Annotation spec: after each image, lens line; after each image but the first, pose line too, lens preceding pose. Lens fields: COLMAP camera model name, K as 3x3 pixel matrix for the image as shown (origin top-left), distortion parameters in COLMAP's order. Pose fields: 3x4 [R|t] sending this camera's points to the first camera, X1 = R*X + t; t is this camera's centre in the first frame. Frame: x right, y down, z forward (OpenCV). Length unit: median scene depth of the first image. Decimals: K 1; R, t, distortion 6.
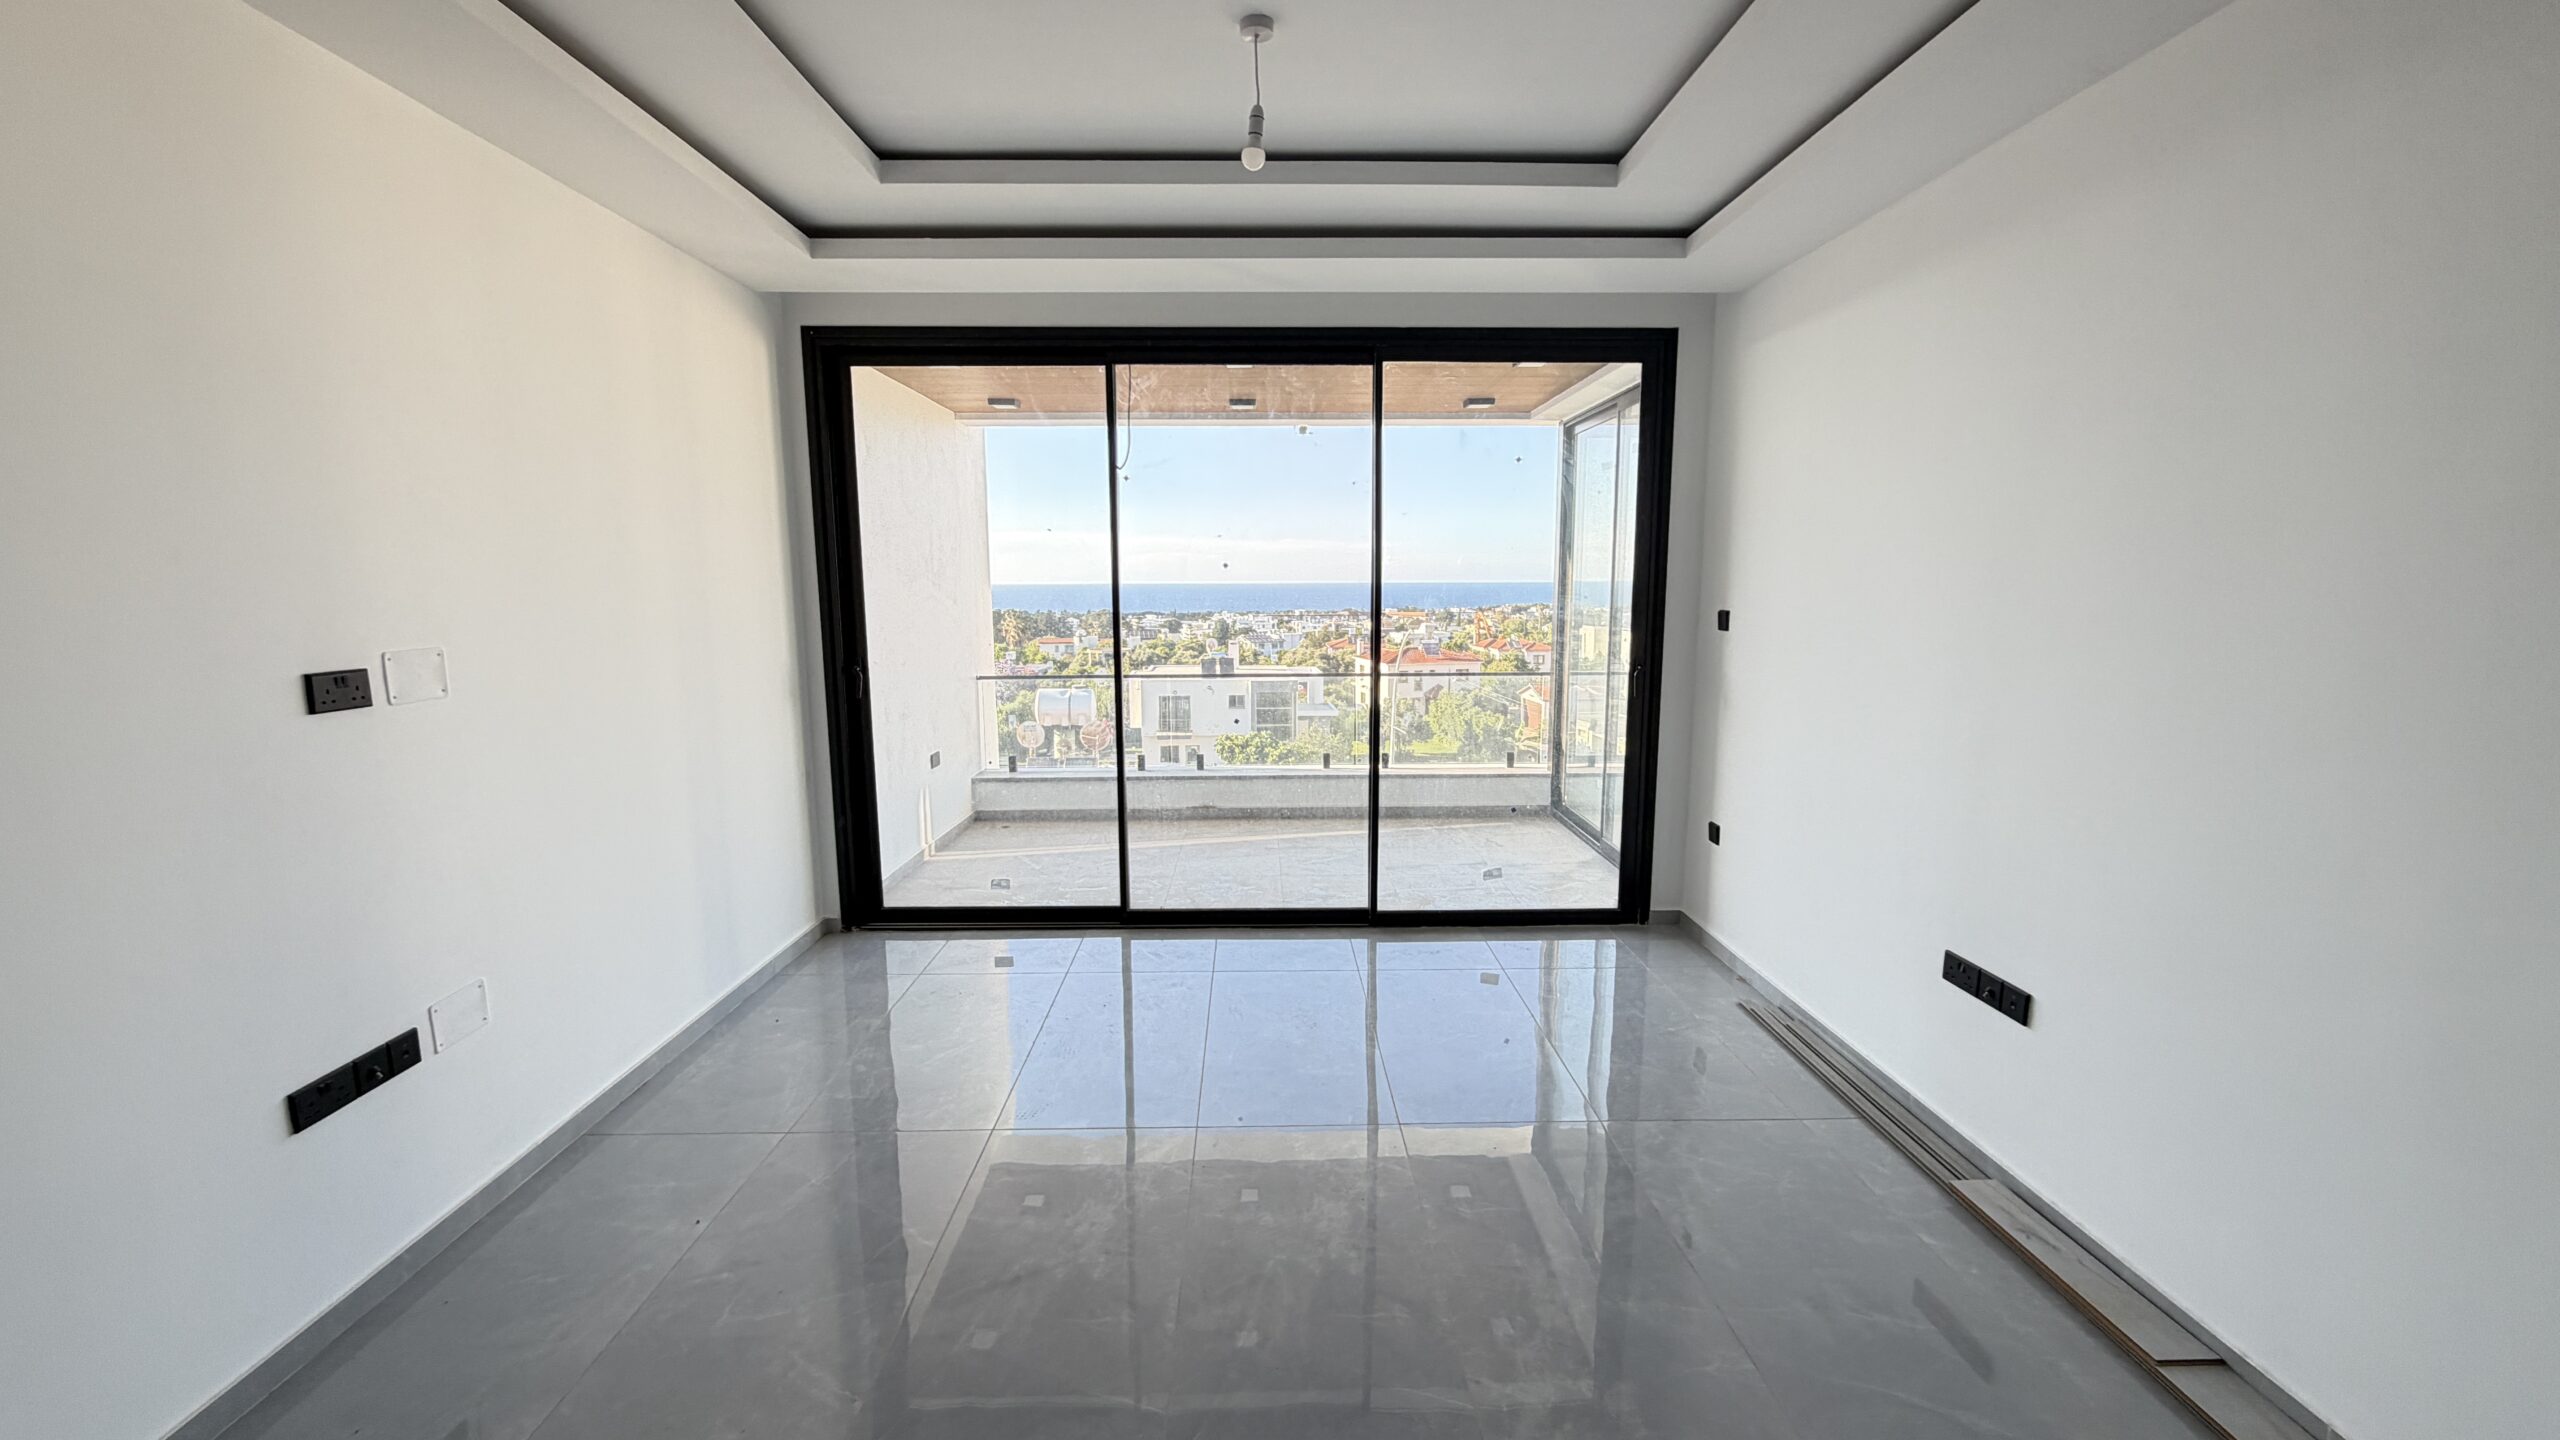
lens RADIAL K [[1017.7, 0, 1275.9], [0, 1017.7, 722.1], [0, 0, 1]] dist [-0.000190, -0.000192]
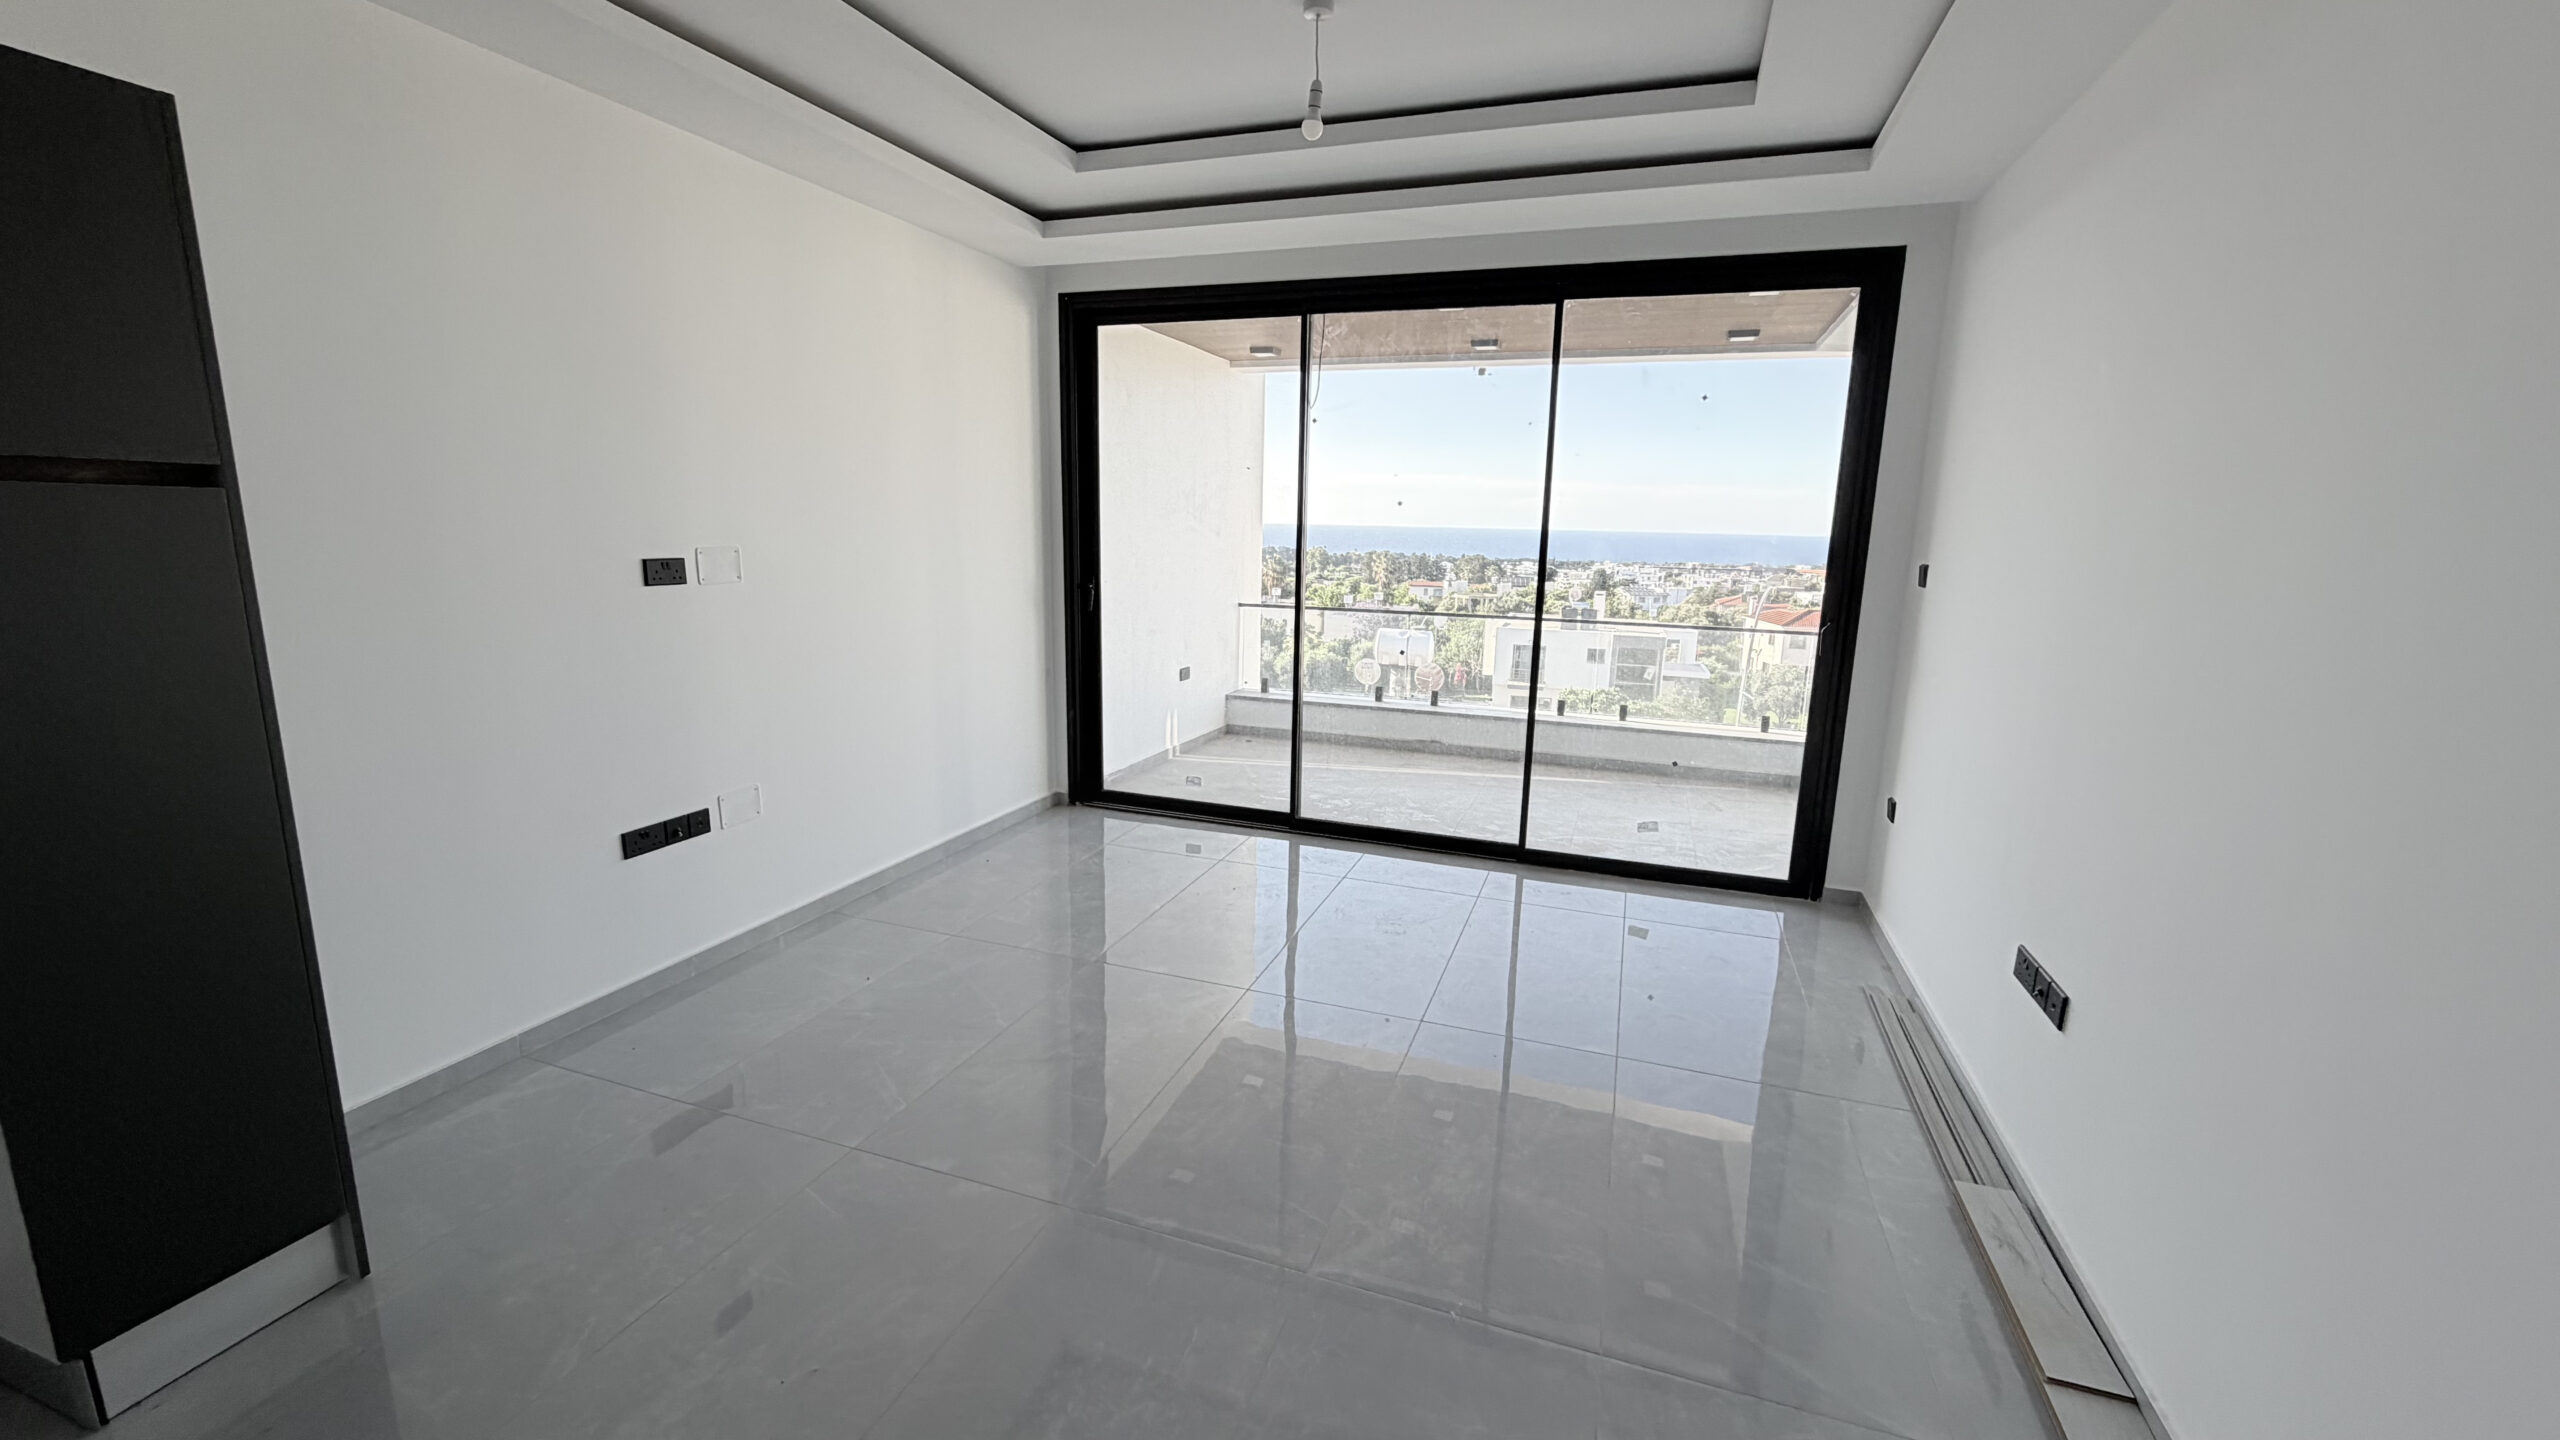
lens RADIAL K [[1020.3, 0, 1276.7], [0, 1020.3, 718.4], [0, 0, 1]] dist [0.000992, -0.000061]
pose [[0.934937, 0.091626, -0.342778, 0.206963], [-0.074549, 0.995244, 0.062697, 0.010345], [0.346893, -0.033064, 0.937322, -0.042431]]
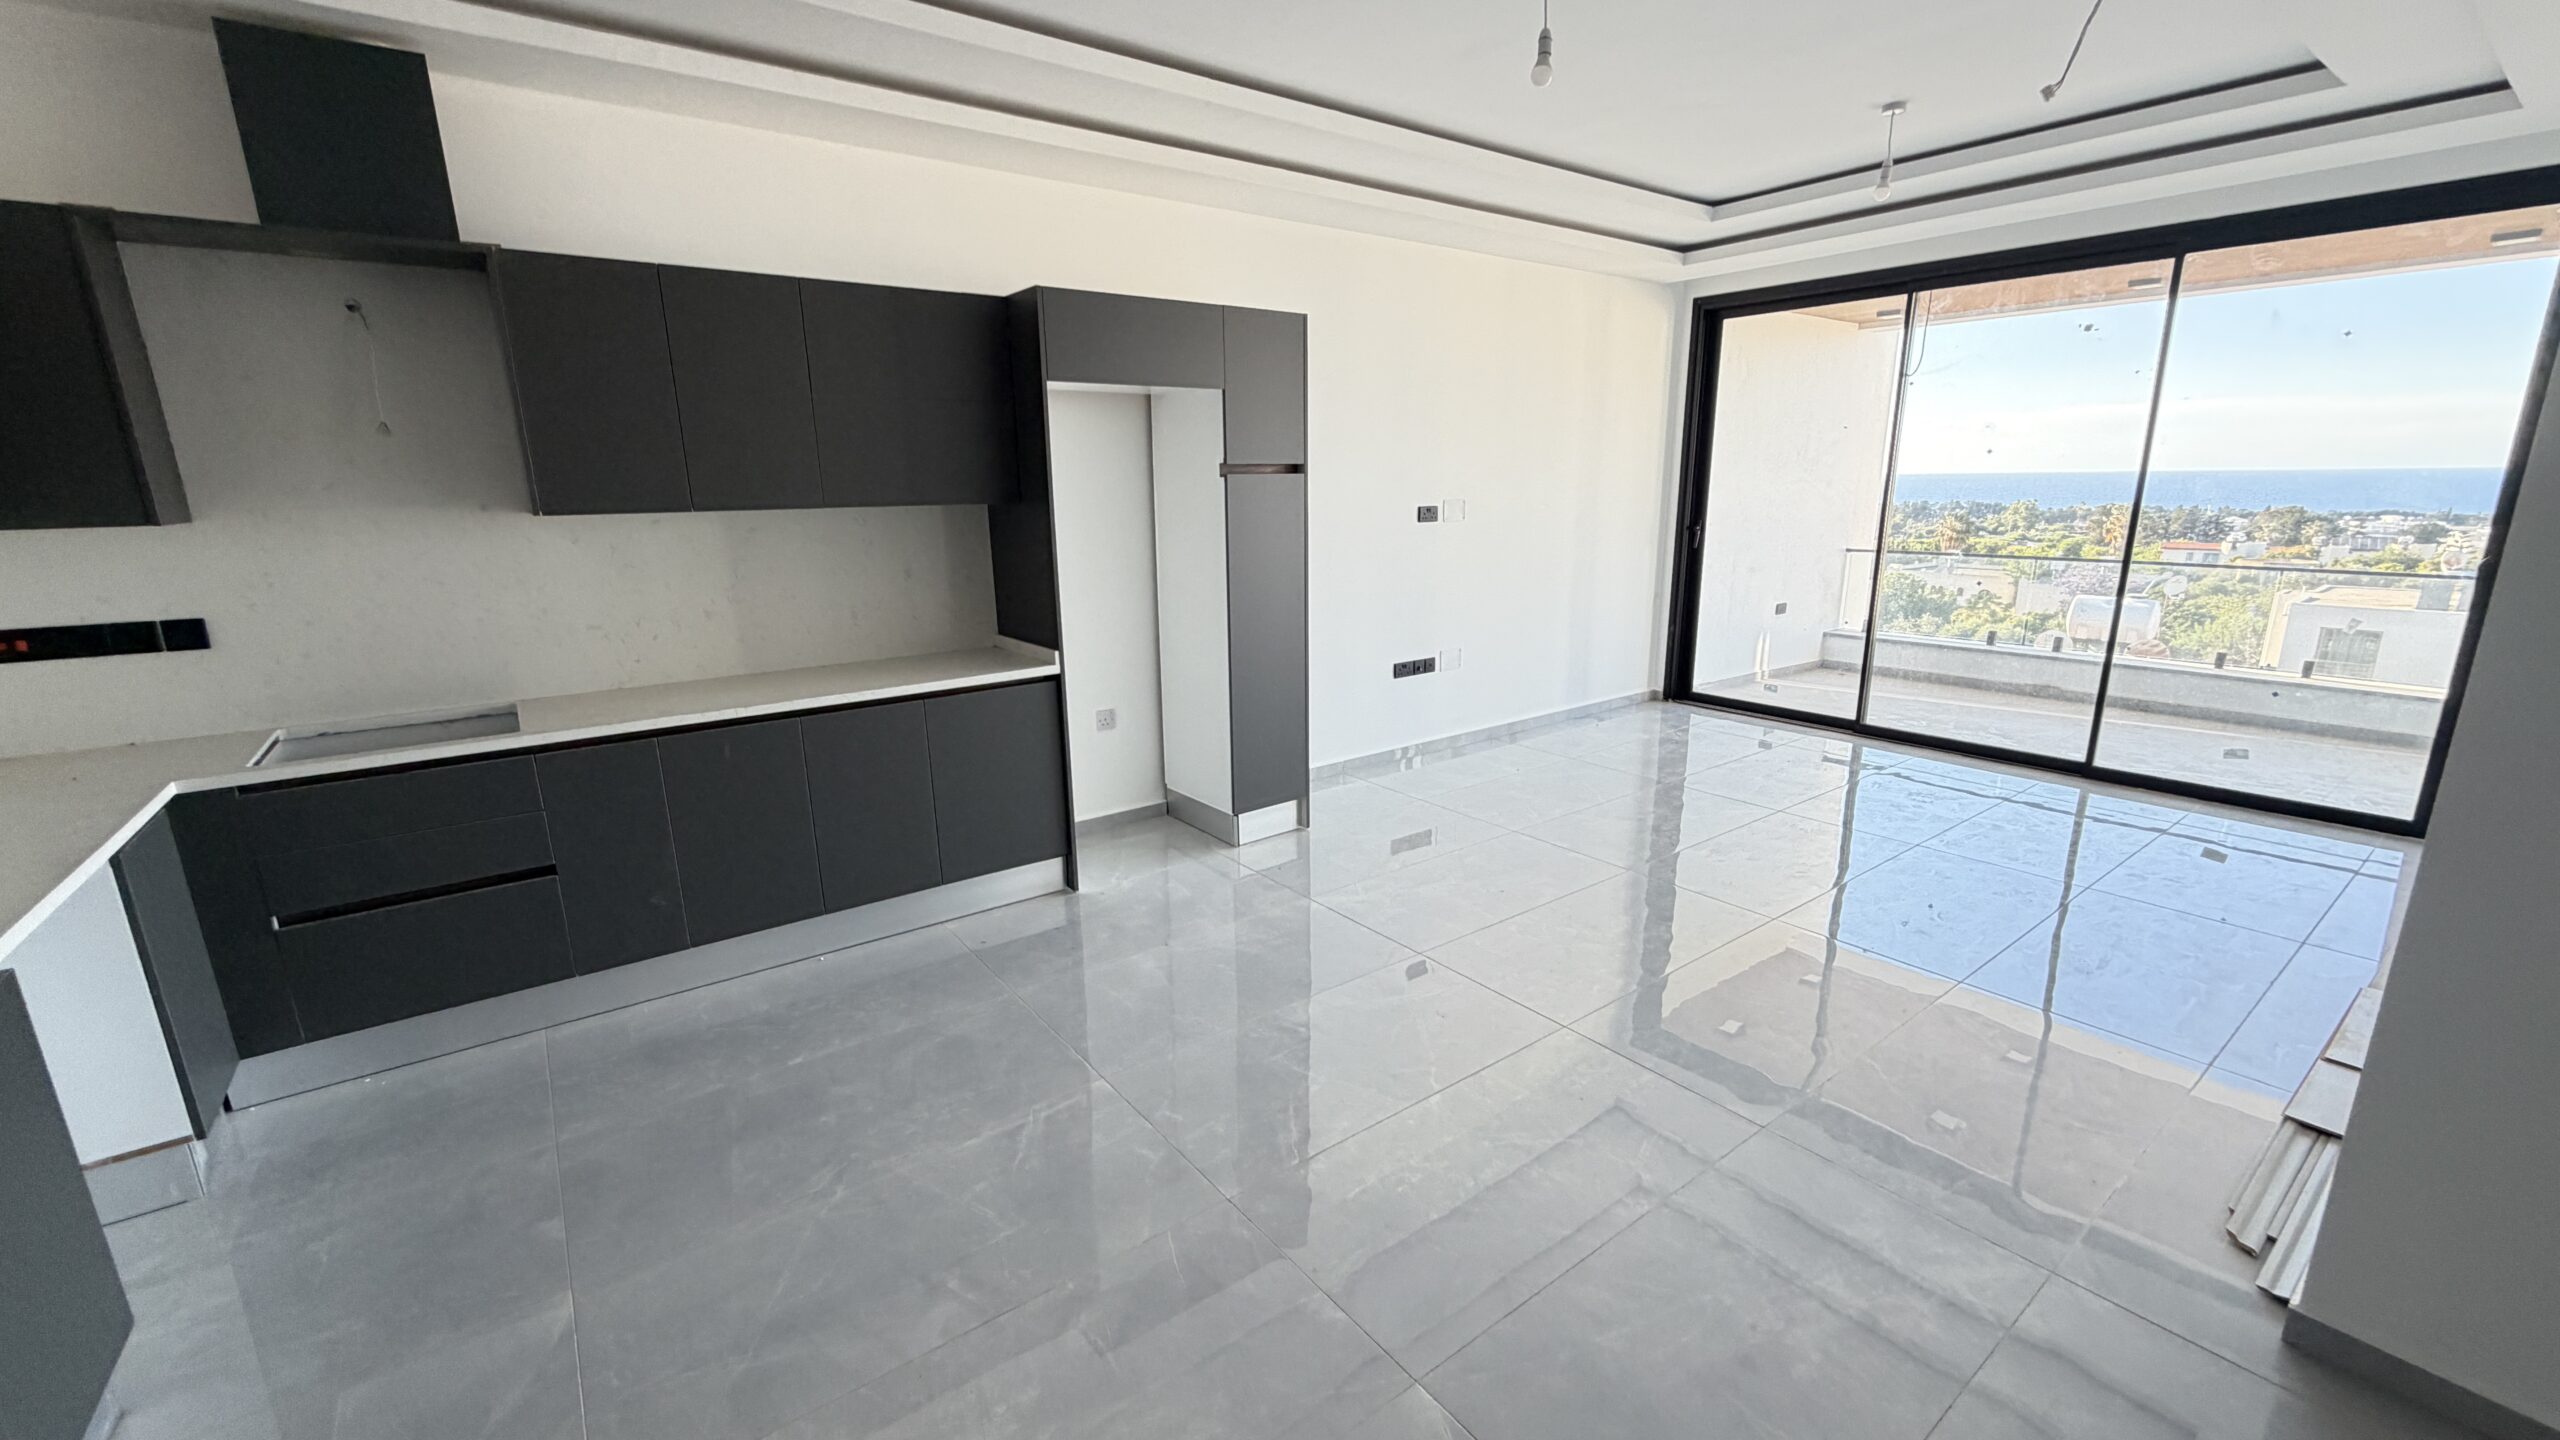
lens RADIAL K [[1014.1, 0, 1274.0], [0, 1014.1, 726.3], [0, 0, 1]] dist [-0.000945, -0.000093]
pose [[0.583411, 0.189922, -0.789659, 0.449332], [-0.102239, 0.981714, 0.160578, 0.057466], [0.805716, -0.012949, 0.592160, -0.384366]]
